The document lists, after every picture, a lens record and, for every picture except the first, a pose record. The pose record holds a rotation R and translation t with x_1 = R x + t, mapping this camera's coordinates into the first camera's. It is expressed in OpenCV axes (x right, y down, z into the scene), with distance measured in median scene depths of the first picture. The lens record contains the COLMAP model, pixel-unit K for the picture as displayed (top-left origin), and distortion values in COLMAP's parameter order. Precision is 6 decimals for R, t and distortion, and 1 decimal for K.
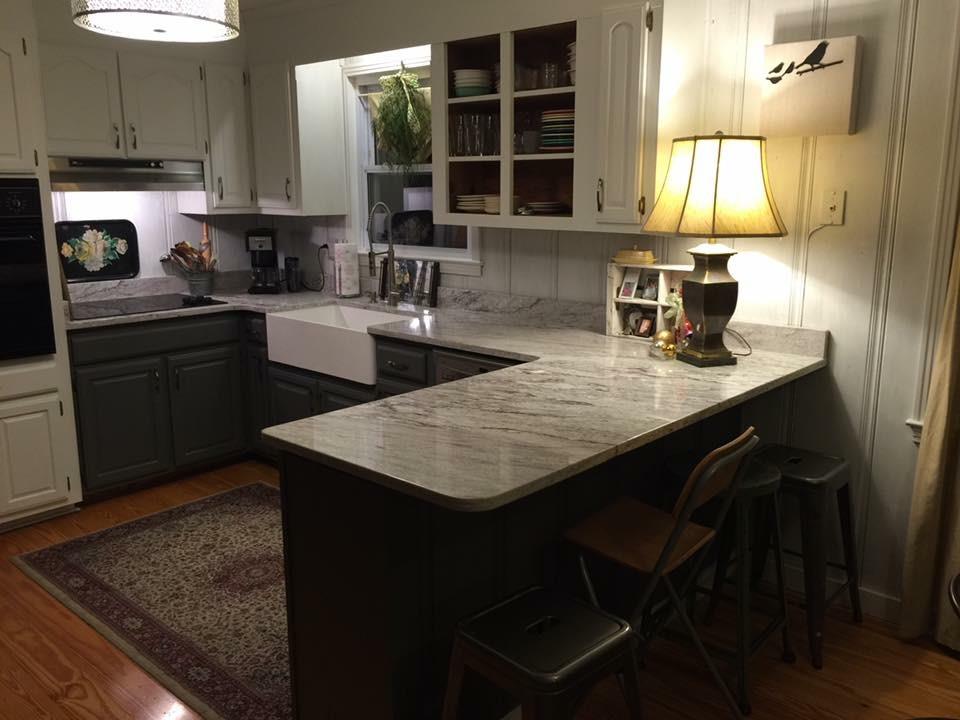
lens RADIAL K [[822.6, 0, 481.1], [0, 822.6, 361.2], [0, 0, 1]] dist [0.049764, -0.040474]
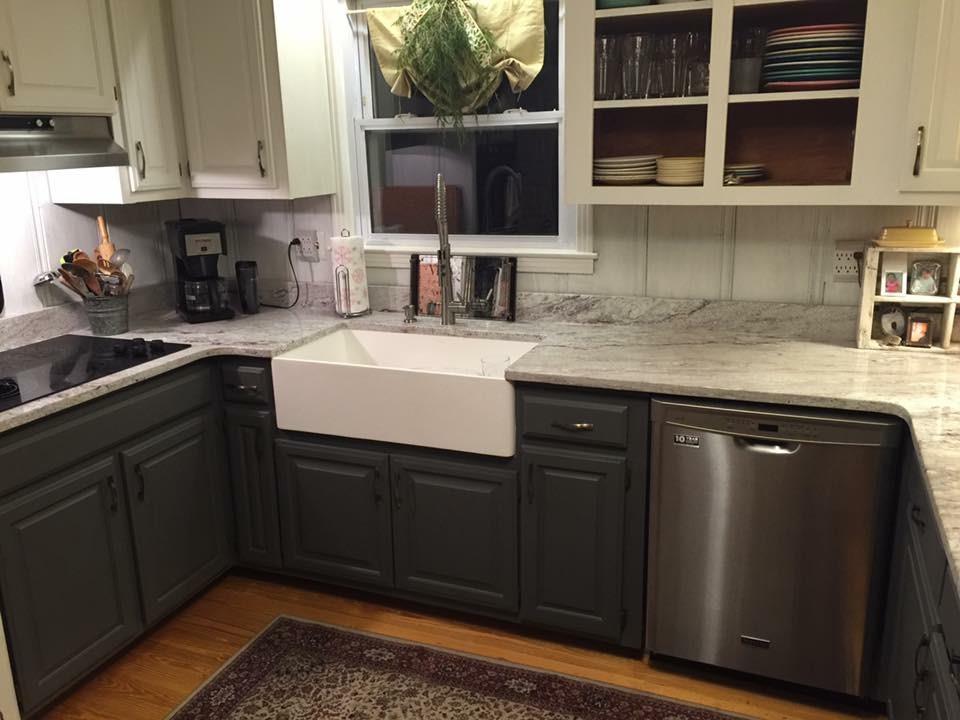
lens RADIAL K [[822.6, 0, 478.9], [0, 822.6, 358.5], [0, 0, 1]] dist [0.049764, -0.040474]
pose [[0.935139, -0.114235, 0.335360, -0.323024], [0.098394, 0.993093, 0.063912, -0.081903], [-0.340344, -0.026770, 0.939920, 0.349579]]
